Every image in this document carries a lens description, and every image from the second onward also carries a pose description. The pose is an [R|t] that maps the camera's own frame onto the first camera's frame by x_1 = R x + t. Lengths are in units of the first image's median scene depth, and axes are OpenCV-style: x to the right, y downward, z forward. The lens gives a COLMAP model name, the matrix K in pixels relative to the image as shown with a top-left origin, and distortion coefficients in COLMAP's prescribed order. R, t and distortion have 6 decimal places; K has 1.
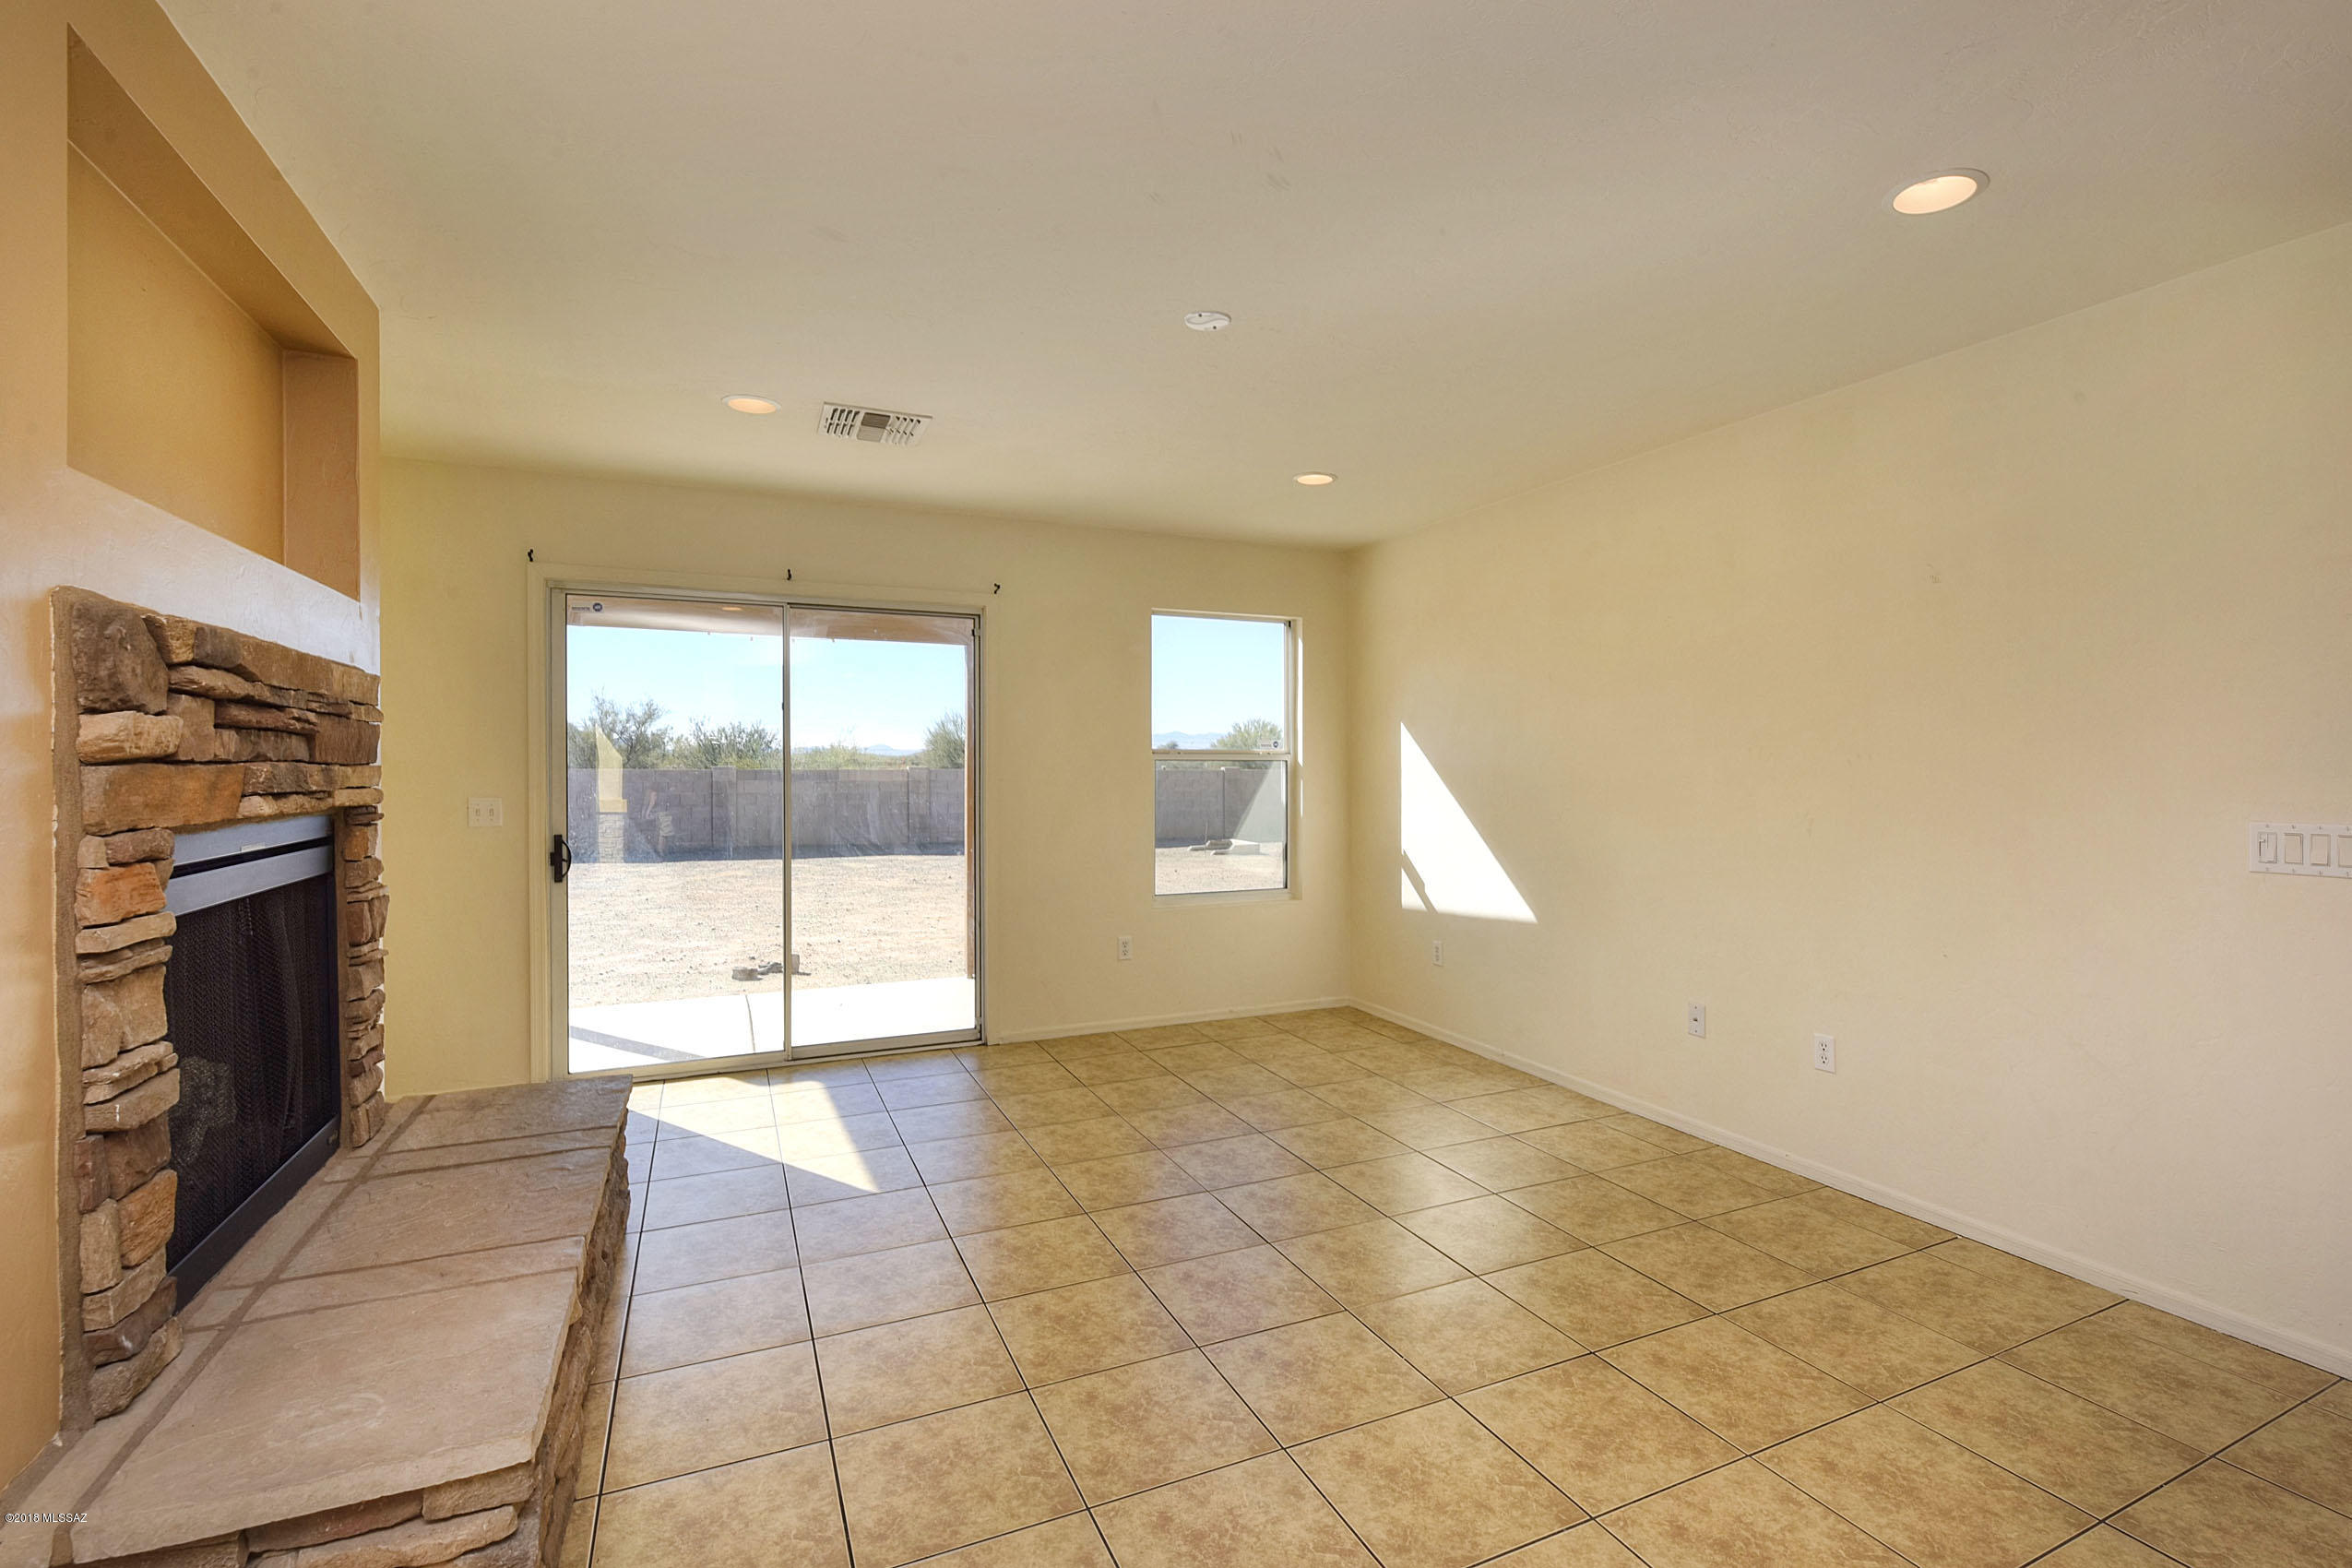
lens RADIAL K [[1067.5, 0, 1236.1], [0, 1067.5, 781.9], [0, 0, 1]] dist [-0.004341, -0.001403]
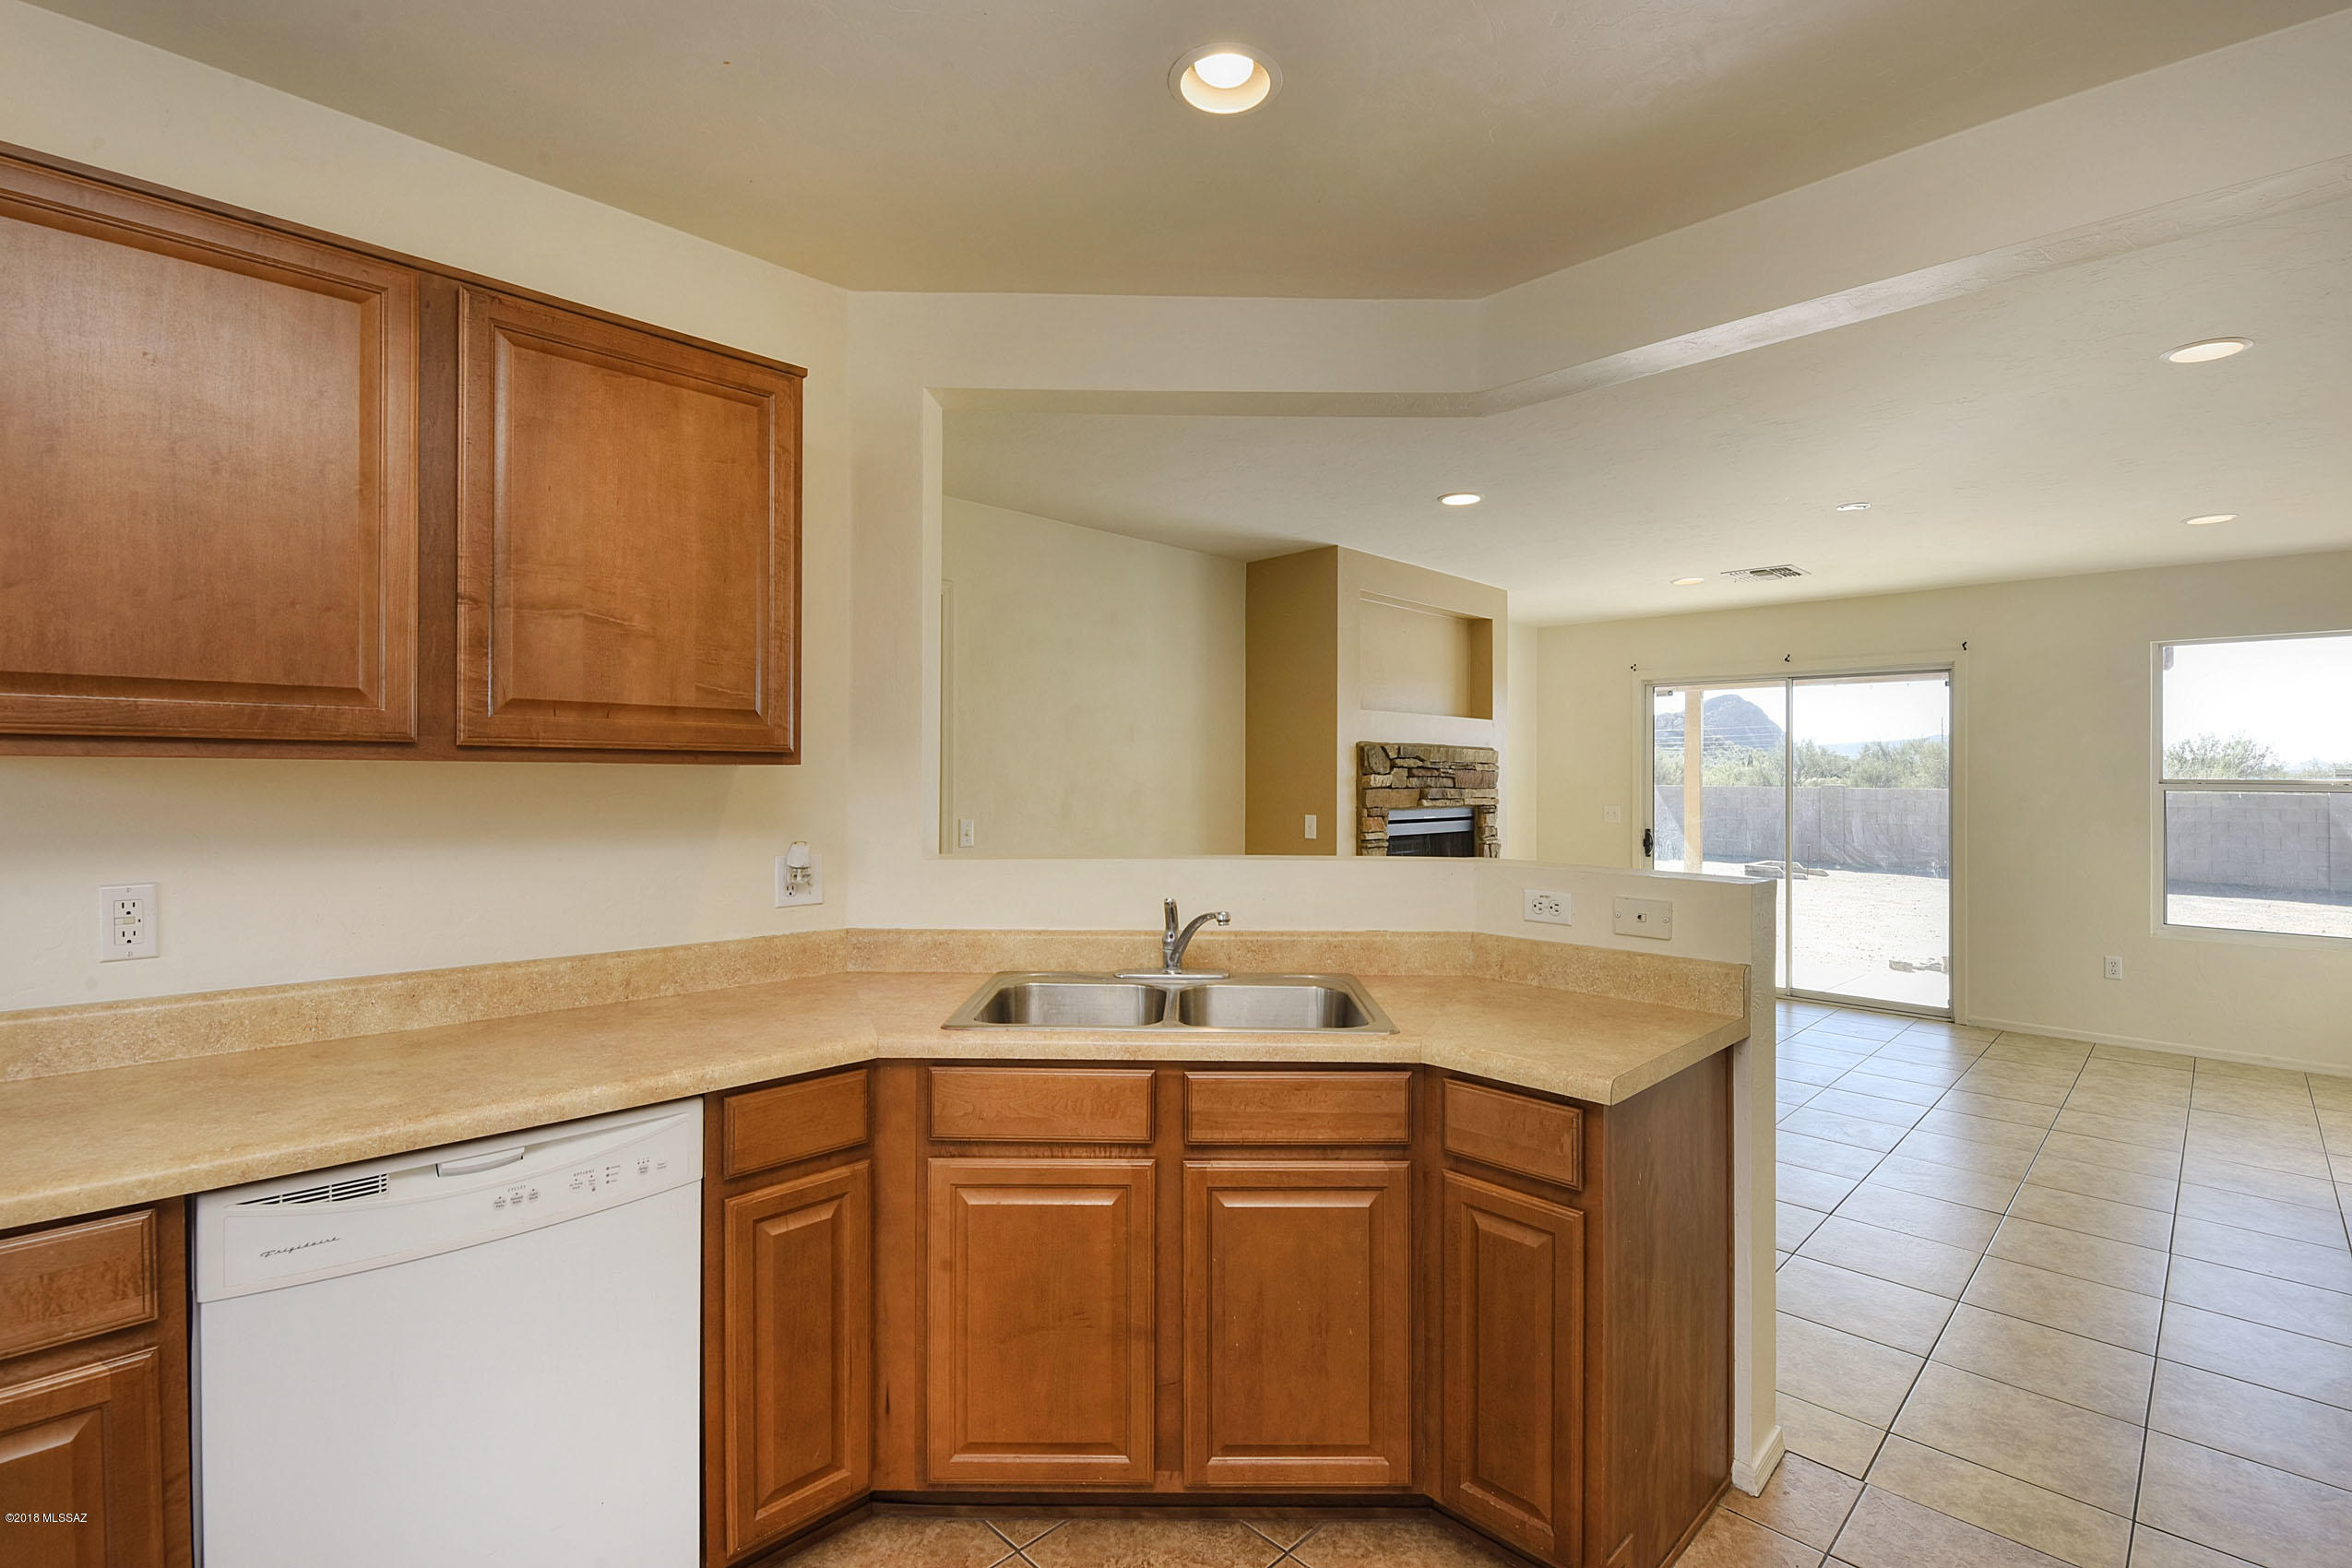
lens RADIAL K [[1015.7, 0, 1159.4], [0, 1015.7, 771.4], [0, 0, 1]] dist [-0.007284, -0.000322]
pose [[0.311781, -0.002901, -0.950150, 0.603283], [-0.022542, 0.999691, -0.010449, -0.007240], [0.949887, 0.024676, 0.311619, -0.228487]]
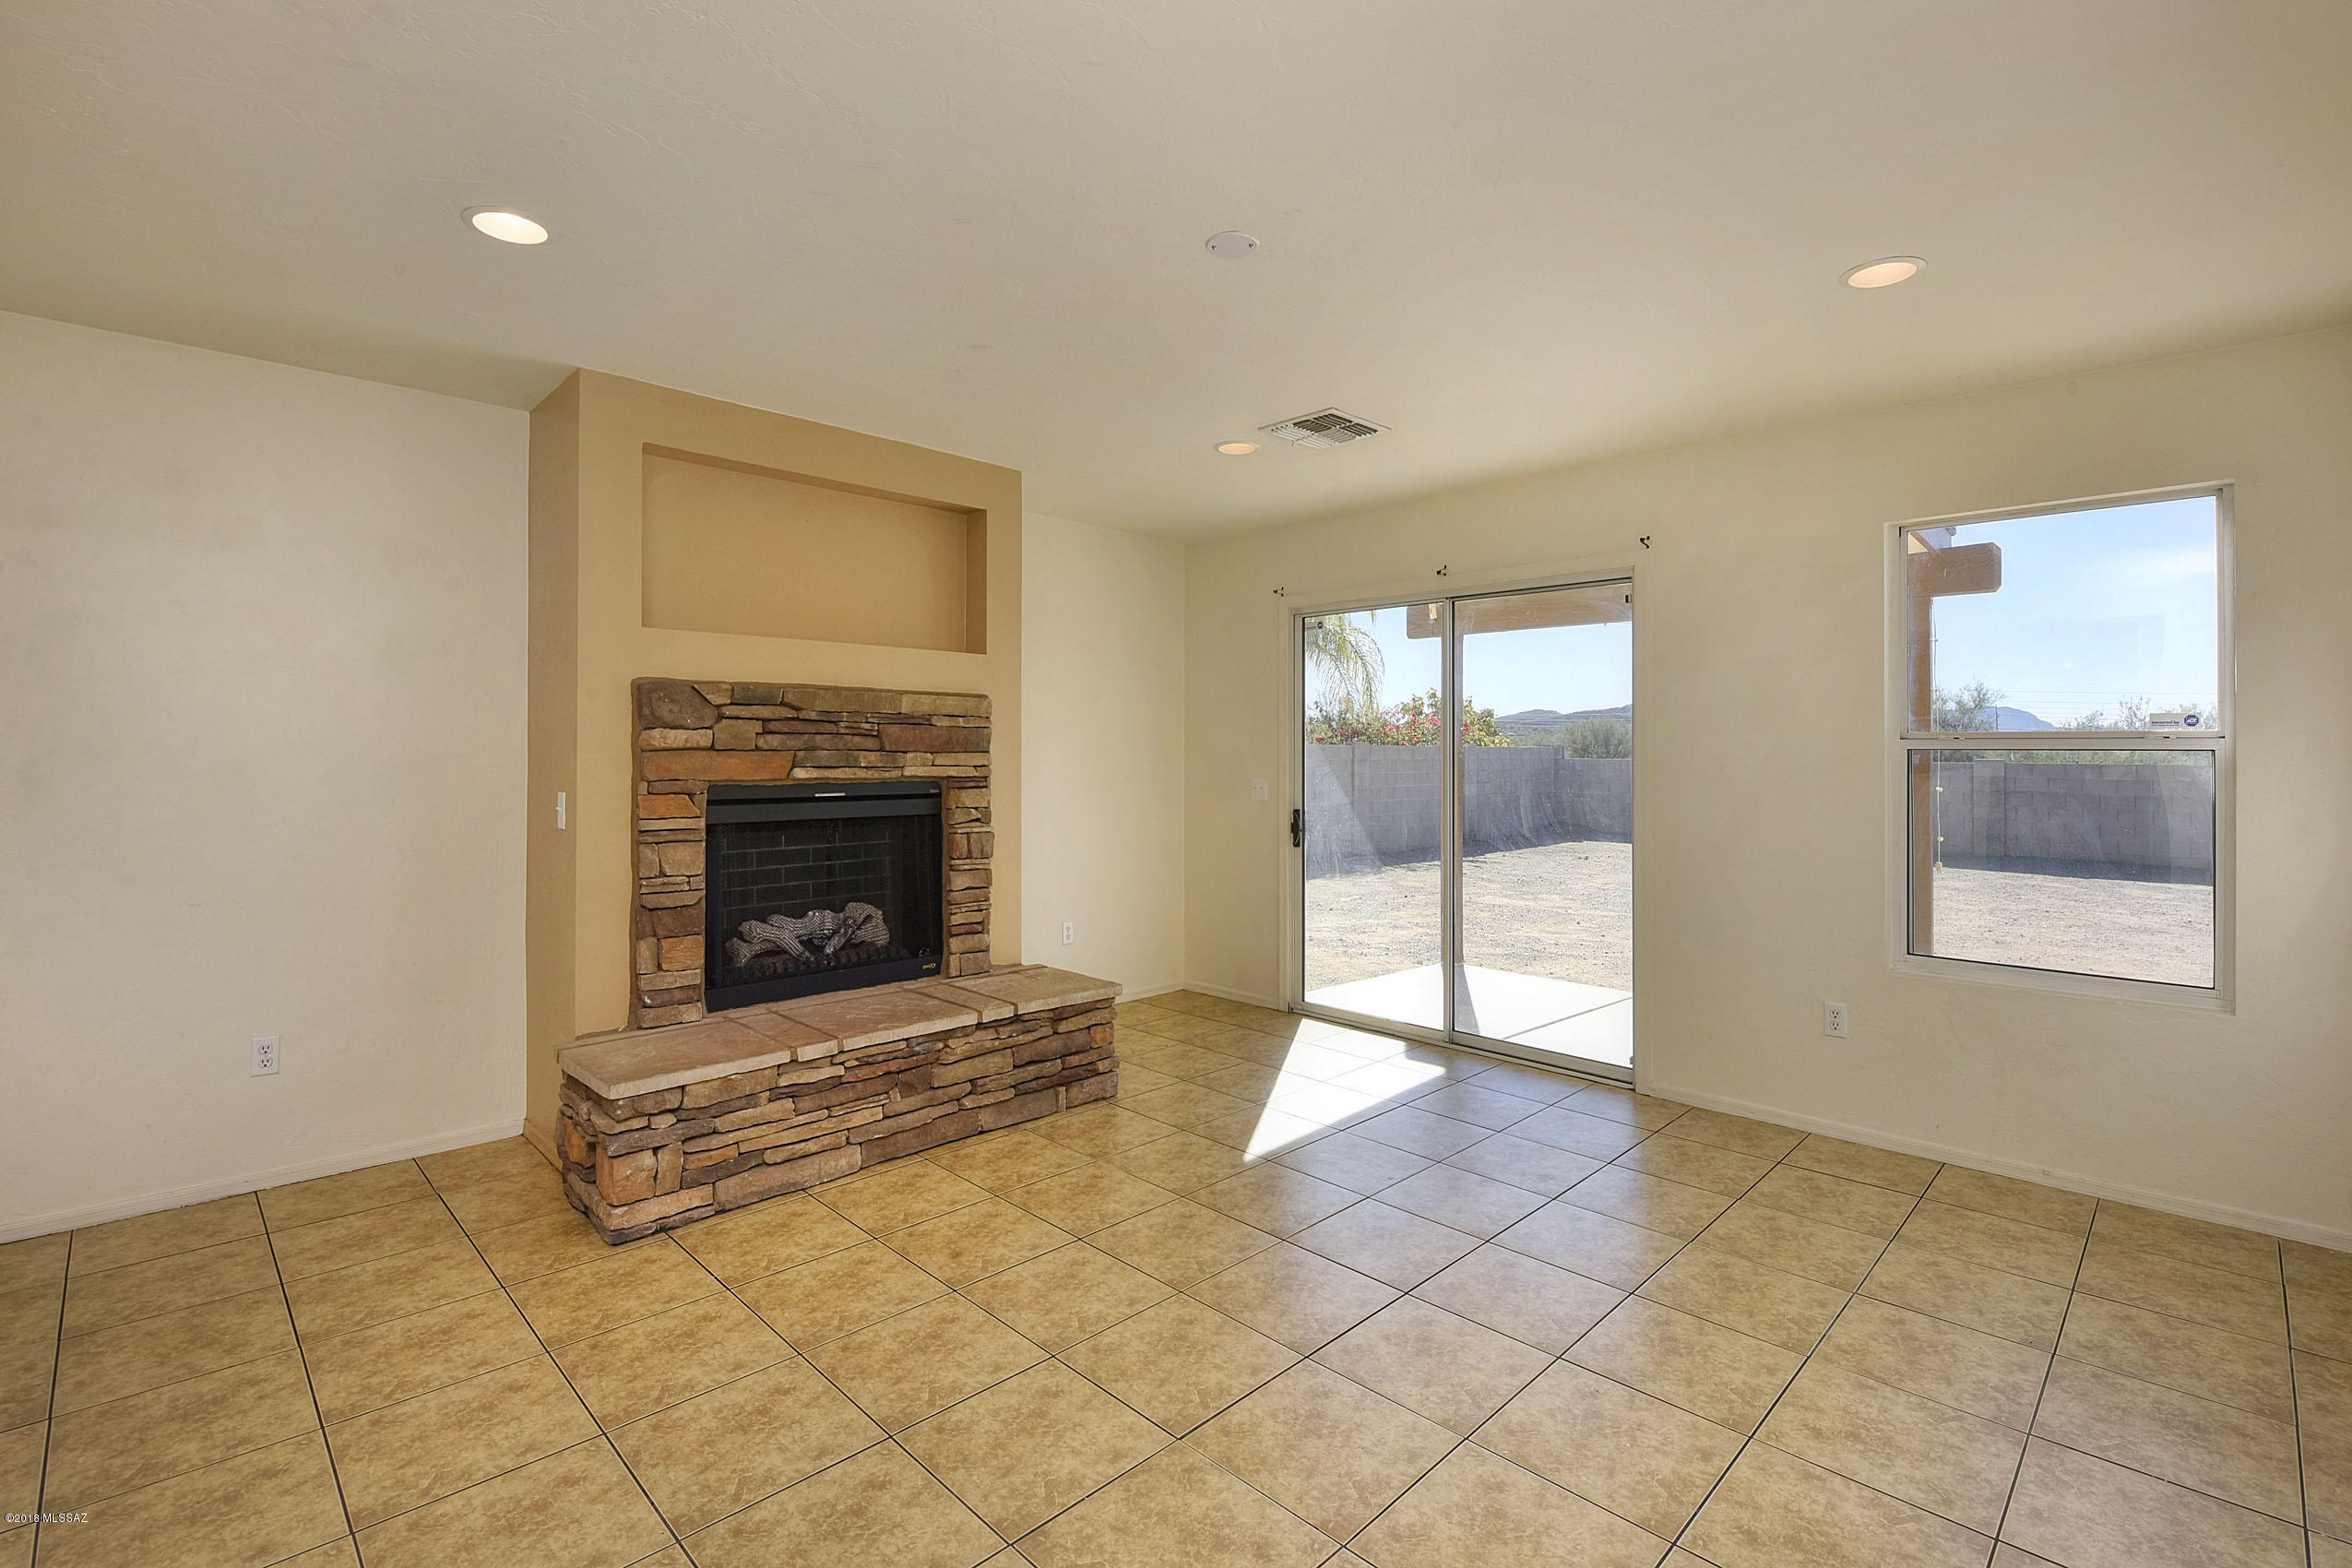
lens RADIAL K [[1067.5, 0, 1129.2], [0, 1067.5, 748.6], [0, 0, 1]] dist [-0.004341, -0.001403]
pose [[0.313323, -0.003099, -0.949642, 0.452348], [-0.018579, 0.999783, -0.009392, -0.005870], [0.949465, 0.020586, 0.313197, 0.376984]]
